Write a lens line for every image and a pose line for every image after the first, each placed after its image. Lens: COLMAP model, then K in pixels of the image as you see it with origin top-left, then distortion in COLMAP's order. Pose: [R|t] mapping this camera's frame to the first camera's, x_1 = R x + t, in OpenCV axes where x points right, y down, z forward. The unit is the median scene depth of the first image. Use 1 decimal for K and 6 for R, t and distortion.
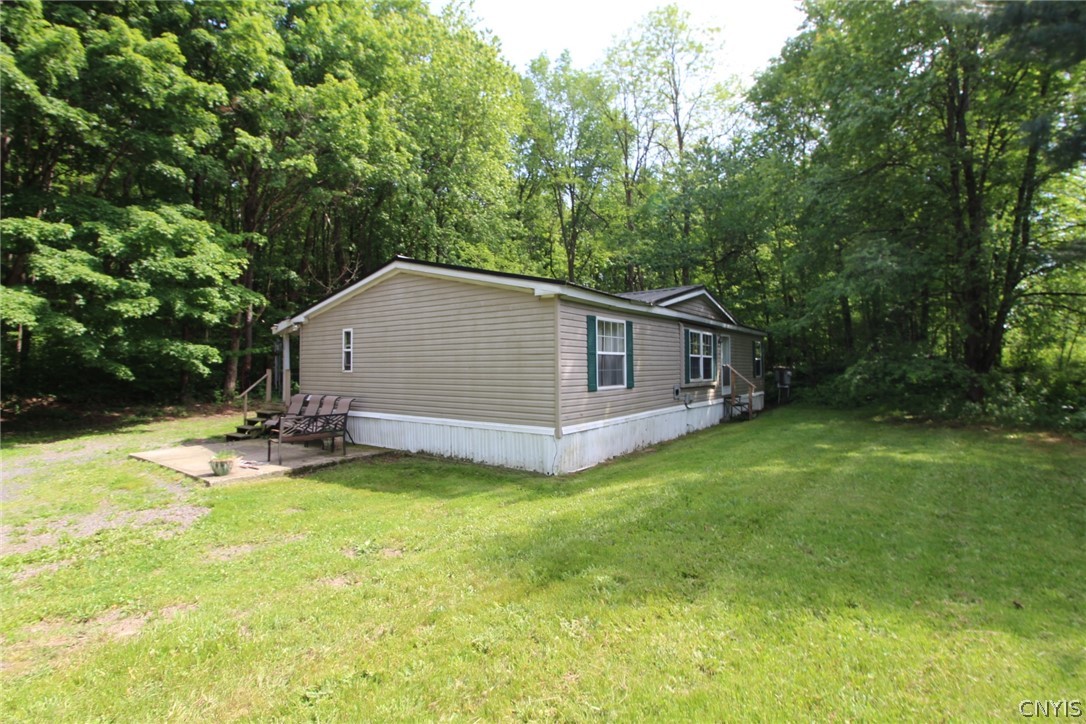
lens RADIAL K [[490.3, 0, 529.7], [0, 490.3, 360.1], [0, 0, 1]] dist [0.013609, -0.017339]
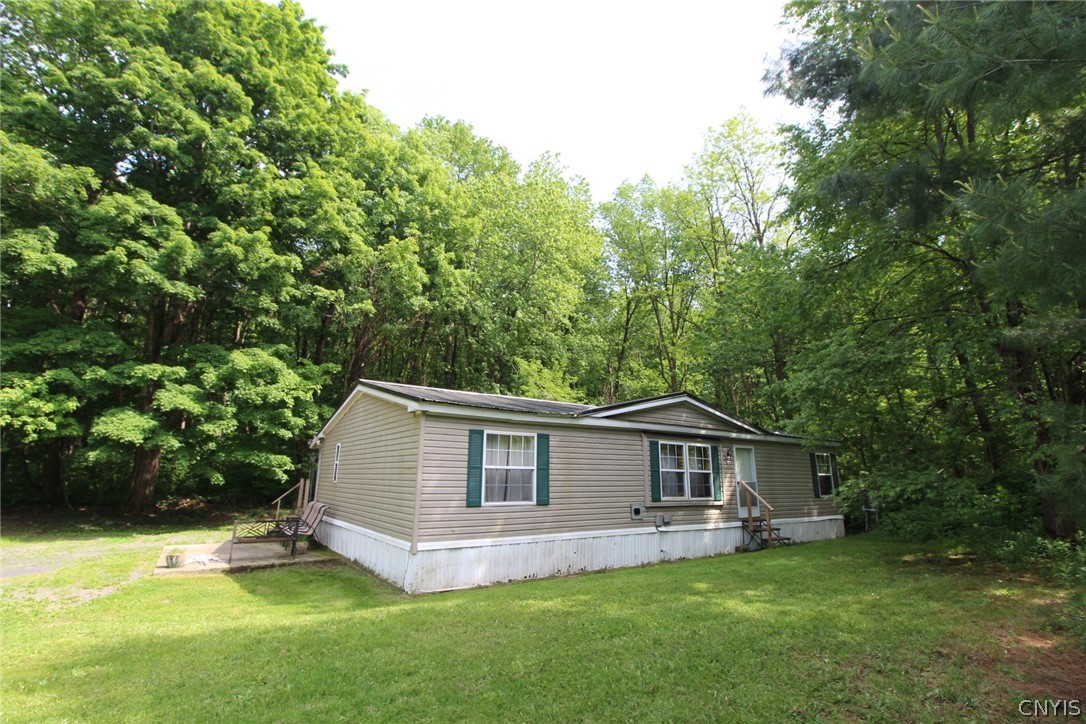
lens RADIAL K [[490.3, 0, 529.7], [0, 490.3, 360.1], [0, 0, 1]] dist [0.013609, -0.017339]
pose [[0.943646, -0.061835, -0.325127, 0.389033], [-0.010659, 0.976203, -0.216598, -0.007924], [0.330784, 0.207857, 0.920531, 0.043435]]
